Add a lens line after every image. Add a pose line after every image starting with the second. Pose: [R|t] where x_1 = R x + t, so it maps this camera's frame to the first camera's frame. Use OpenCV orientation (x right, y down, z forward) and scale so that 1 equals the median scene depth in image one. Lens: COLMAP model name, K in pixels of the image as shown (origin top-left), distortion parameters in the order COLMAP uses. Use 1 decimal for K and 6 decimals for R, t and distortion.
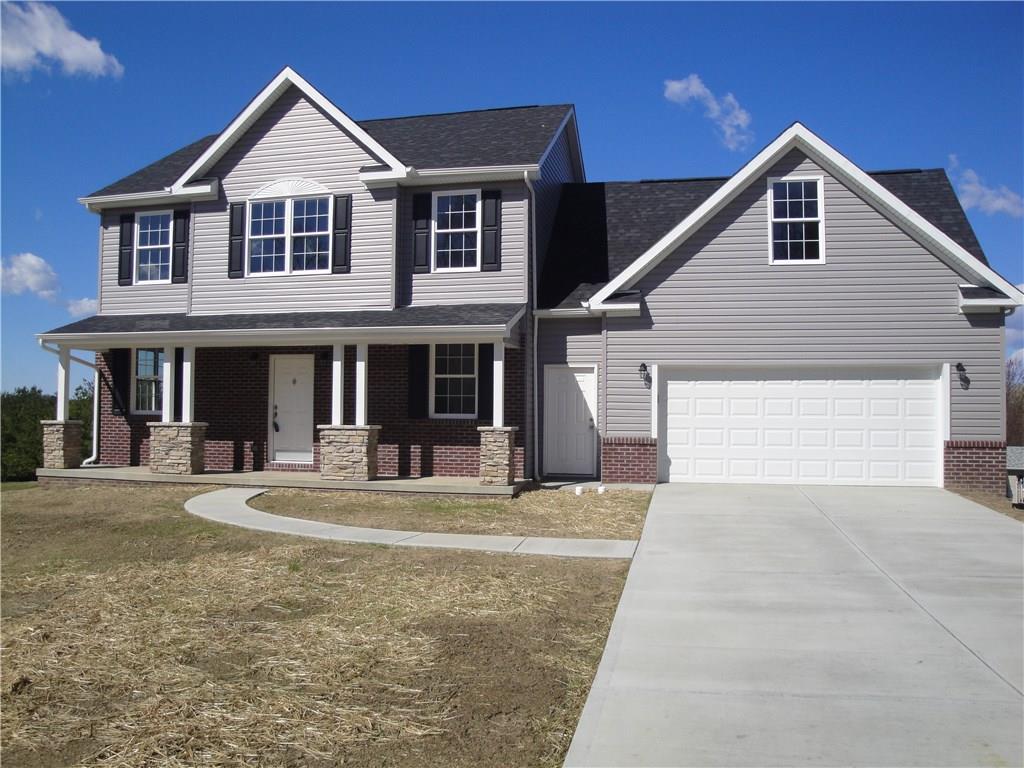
lens RADIAL K [[847.7, 0, 512.0], [0, 847.7, 384.0], [0, 0, 1]] dist [-0.183772, 0.176146]
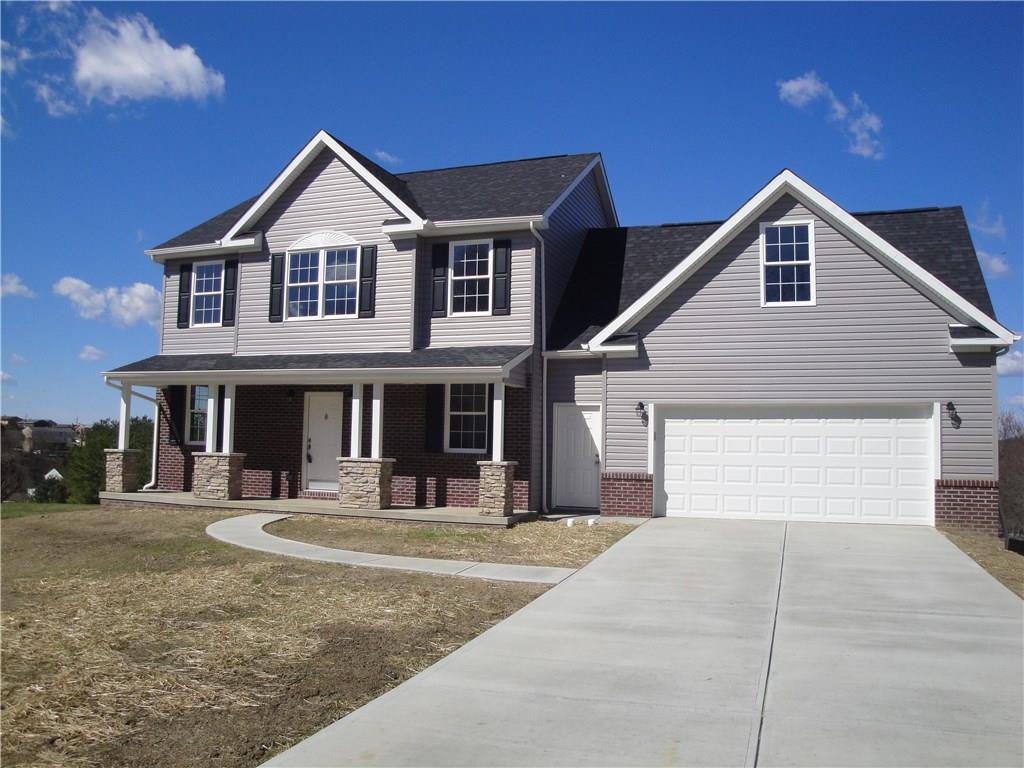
lens RADIAL K [[847.7, 0, 512.0], [0, 847.7, 384.0], [0, 0, 1]] dist [-0.183772, 0.176146]
pose [[0.992224, 0.001992, -0.124449, 0.122511], [-0.006797, 0.999247, -0.038195, -0.005801], [0.124279, 0.038744, 0.991491, -0.057594]]
